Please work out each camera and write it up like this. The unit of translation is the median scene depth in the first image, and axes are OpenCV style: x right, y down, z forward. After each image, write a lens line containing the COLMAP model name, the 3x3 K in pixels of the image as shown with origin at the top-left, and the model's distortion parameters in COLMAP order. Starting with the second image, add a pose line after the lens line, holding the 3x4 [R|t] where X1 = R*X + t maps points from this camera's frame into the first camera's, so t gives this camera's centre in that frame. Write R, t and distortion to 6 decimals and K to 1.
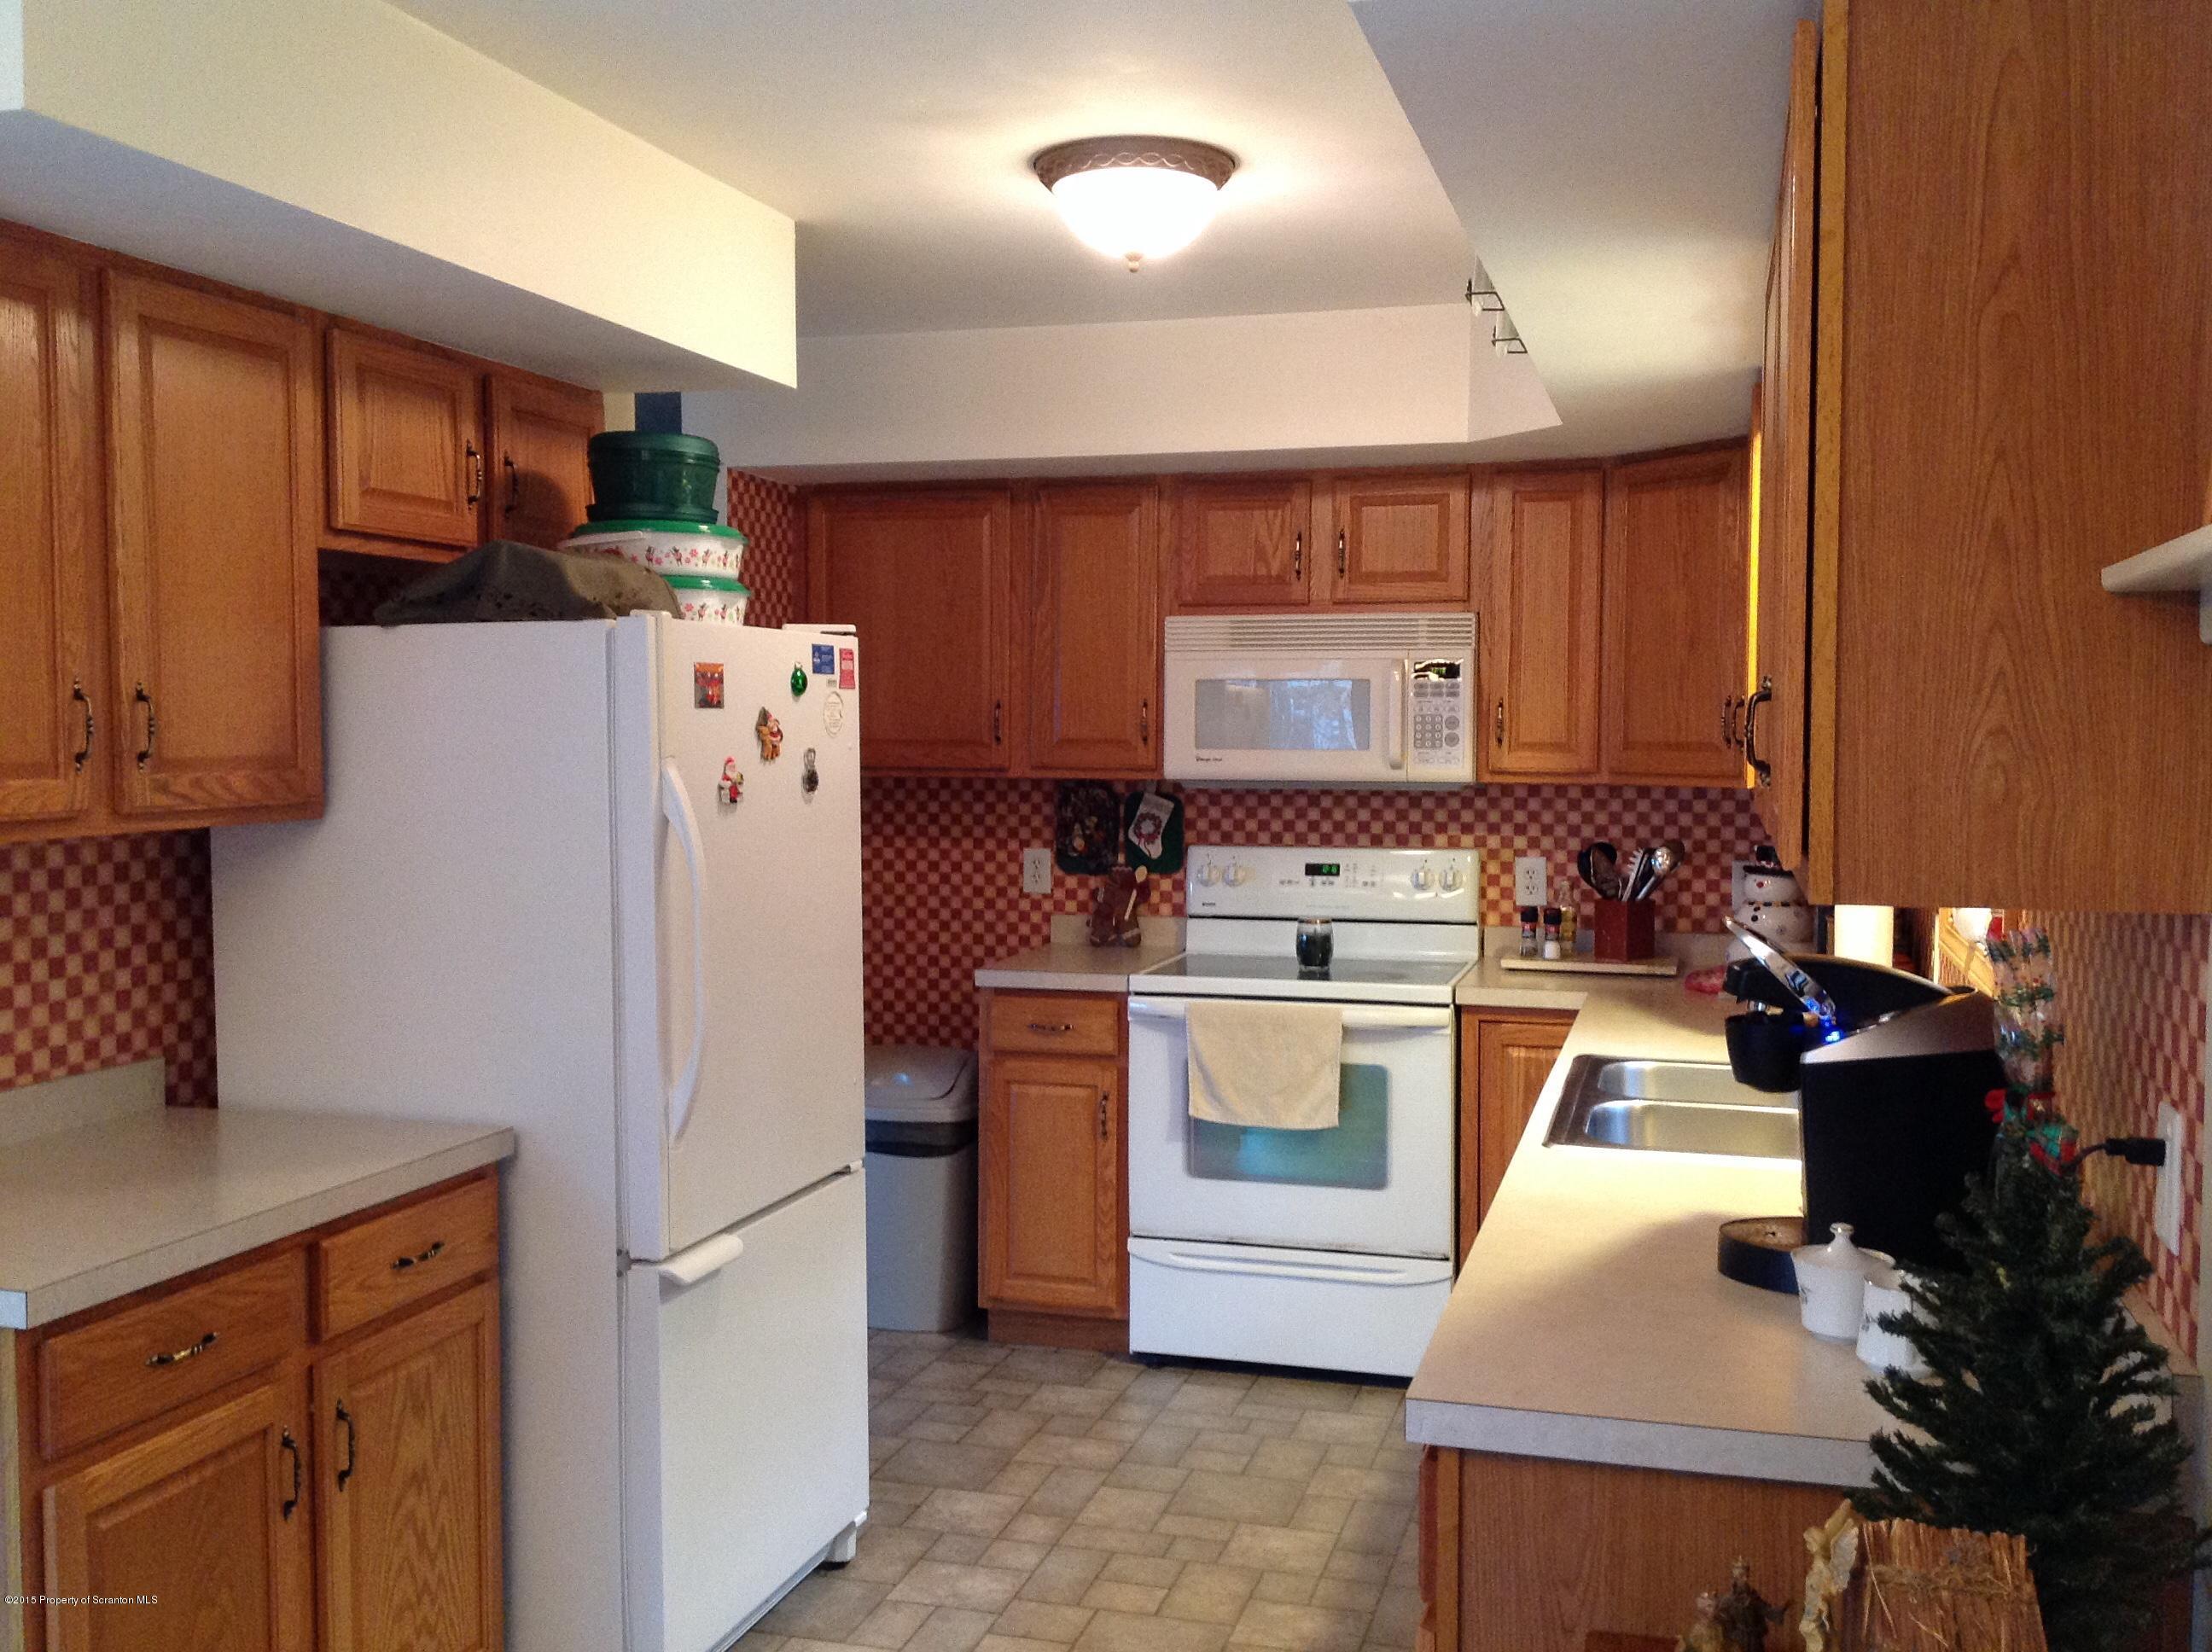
lens RADIAL K [[2072.2, 0, 1121.1], [0, 2072.2, 832.0], [0, 0, 1]] dist [0.034683, 0.000000]
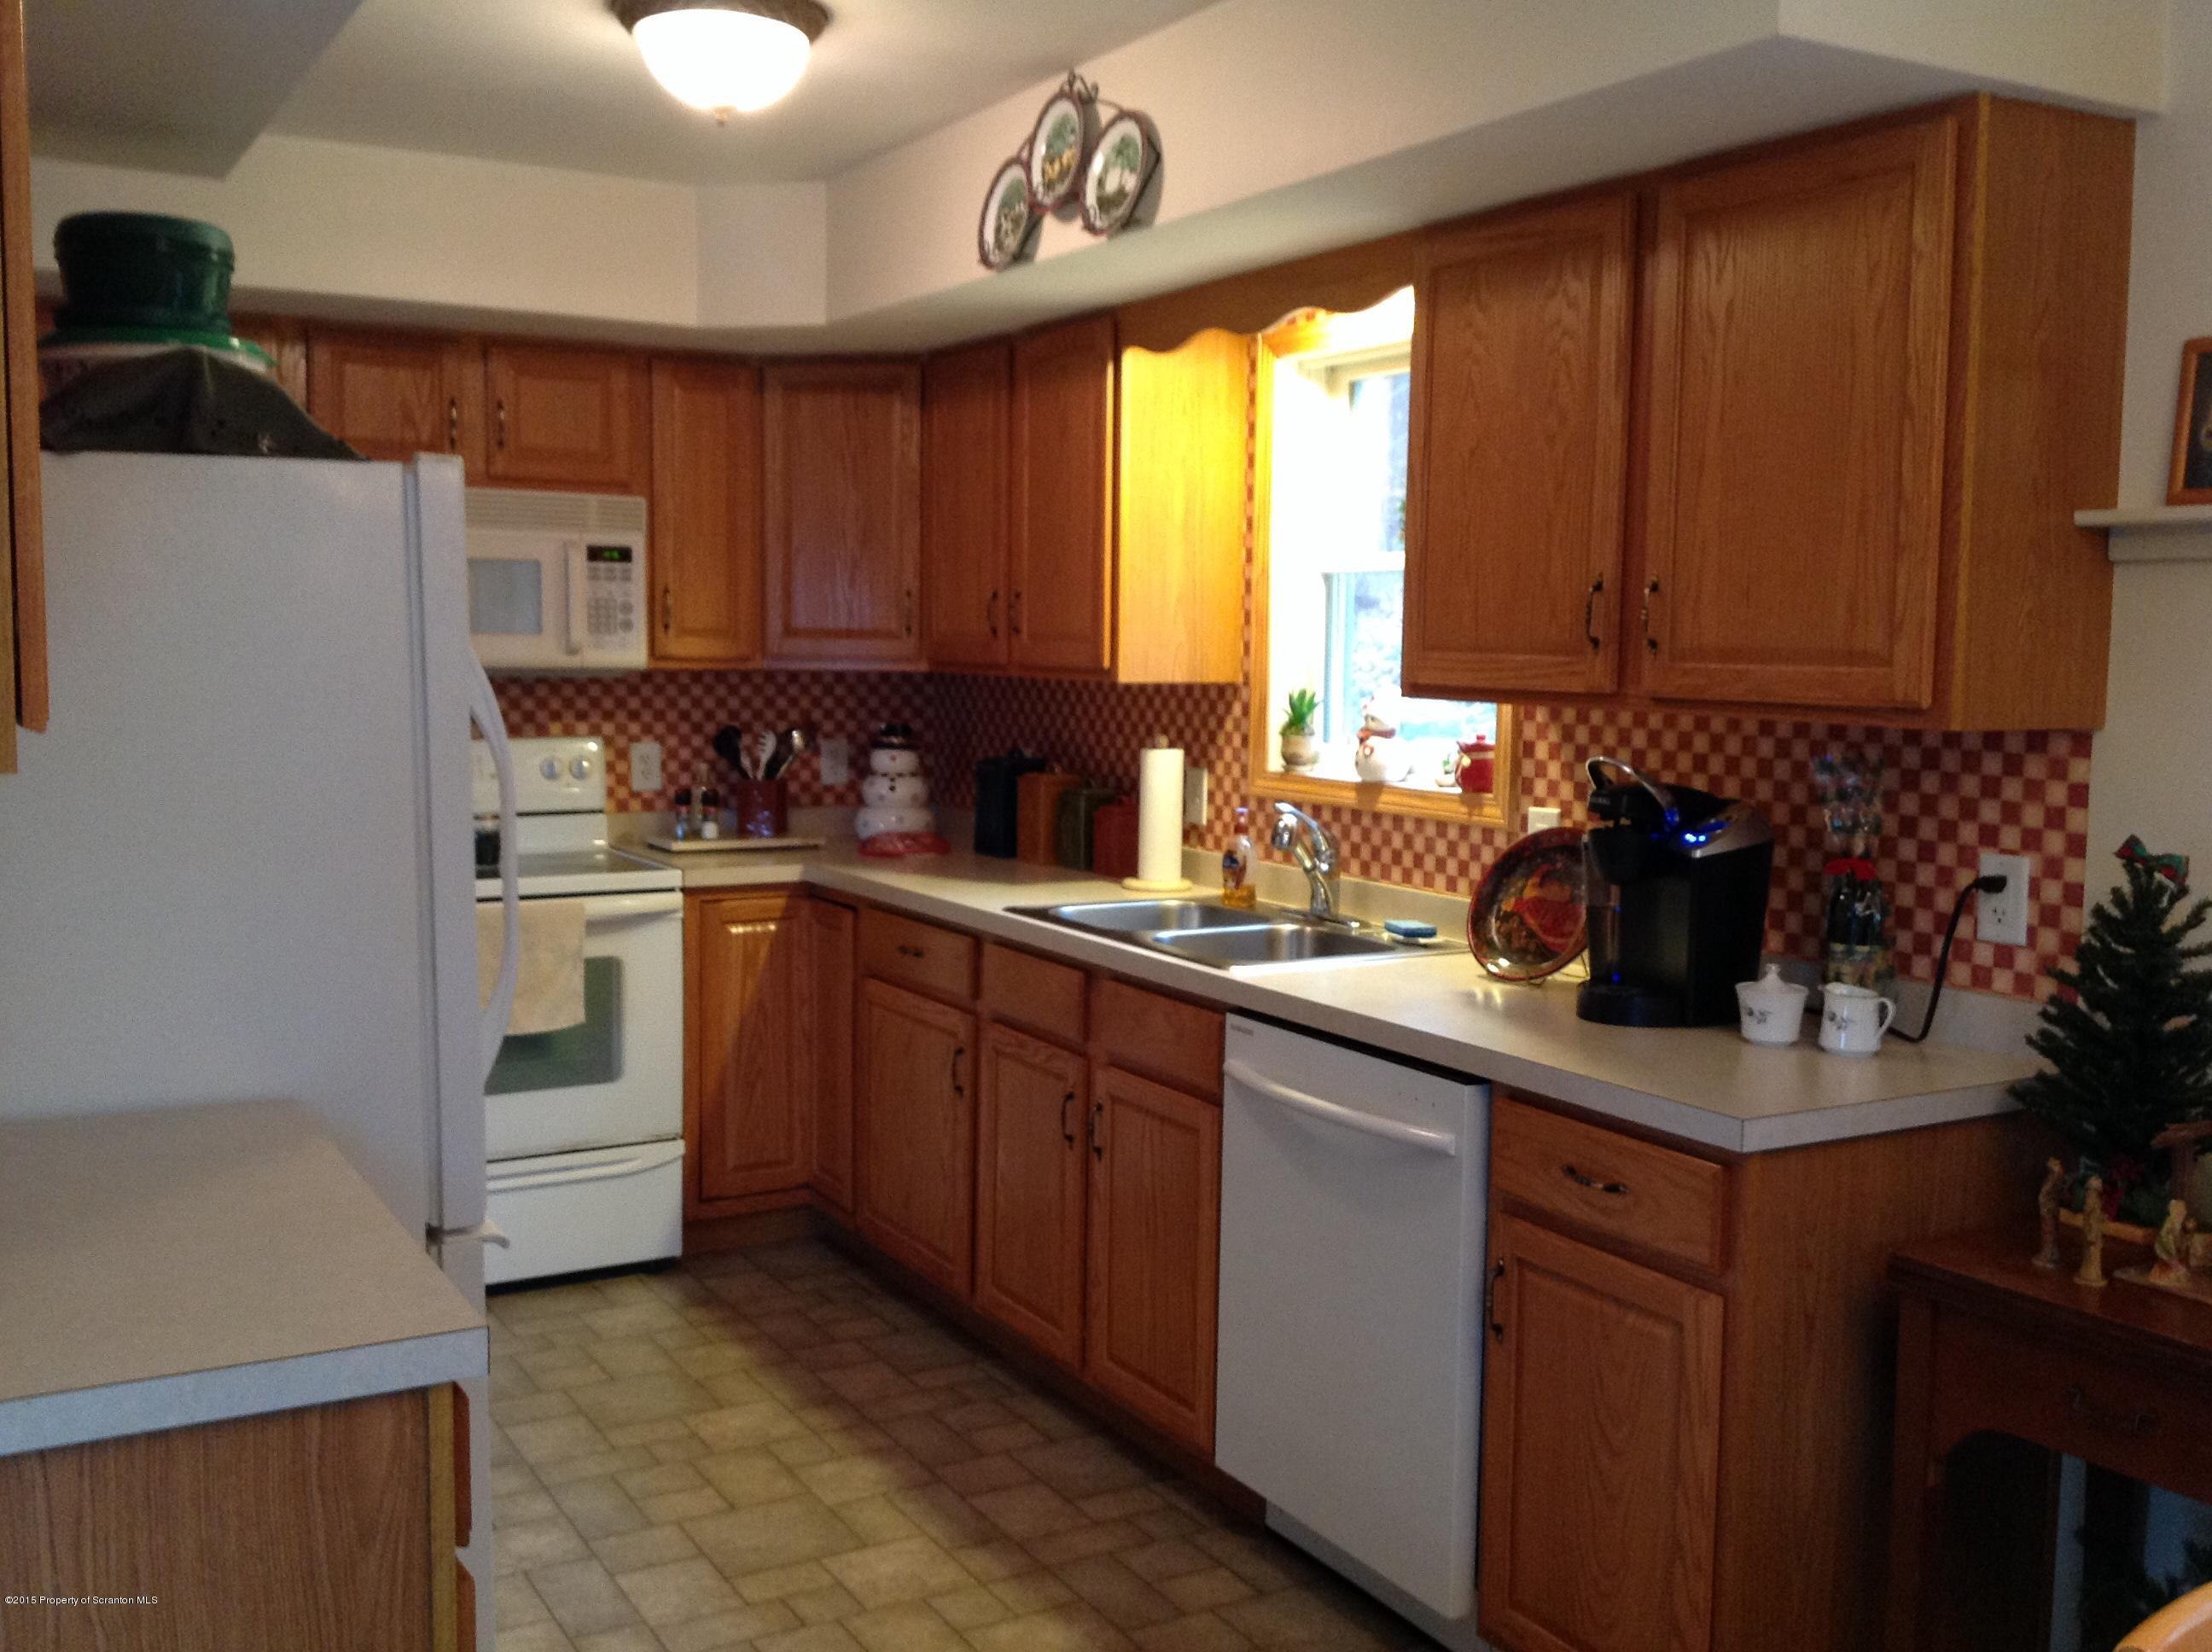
lens RADIAL K [[2072.2, 0, 1120.8], [0, 2072.2, 840.5], [0, 0, 1]] dist [0.034683, 0.000000]
pose [[0.688090, -0.065695, 0.722645, -0.402847], [0.026444, 0.997502, 0.065502, -0.000654], [-0.725143, -0.025962, 0.688109, 0.141297]]
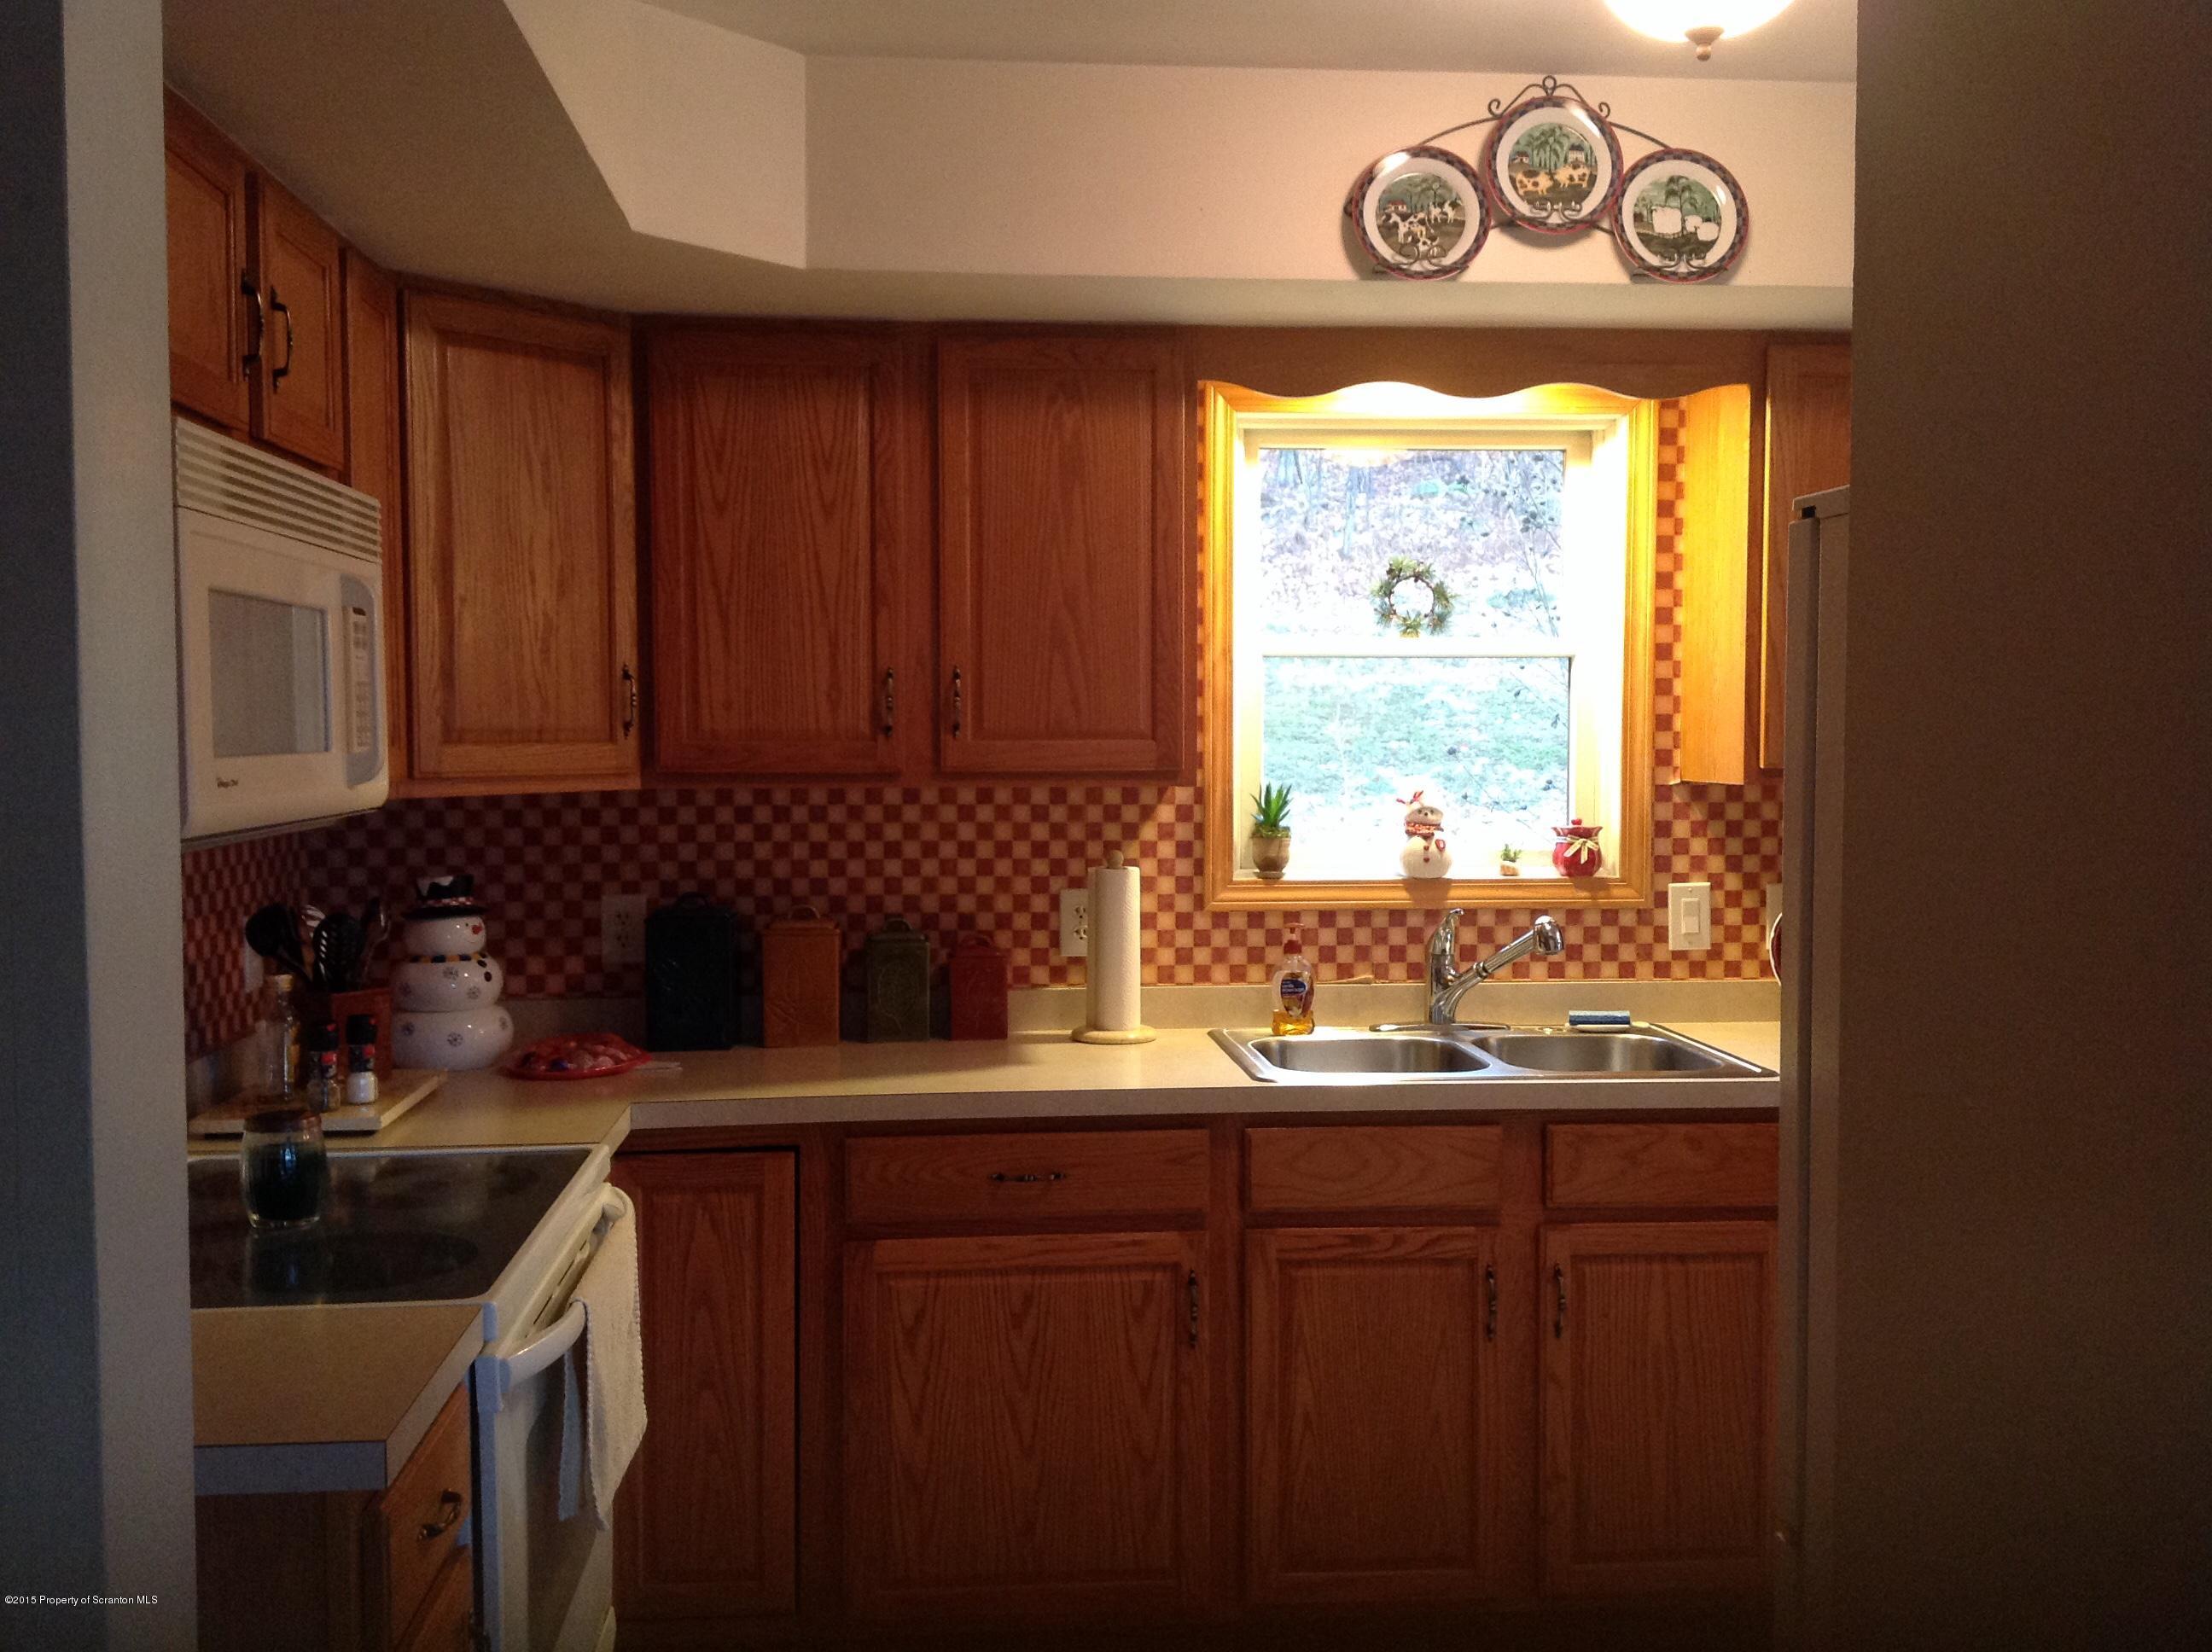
lens RADIAL K [[2072.2, 0, 1099.8], [0, 2072.2, 816.5], [0, 0, 1]] dist [0.034683, 0.000000]
pose [[-0.356383, -0.039076, 0.933522, -0.418586], [0.052201, 0.996732, 0.061650, -0.044774], [-0.932880, 0.070702, -0.353179, 1.023853]]
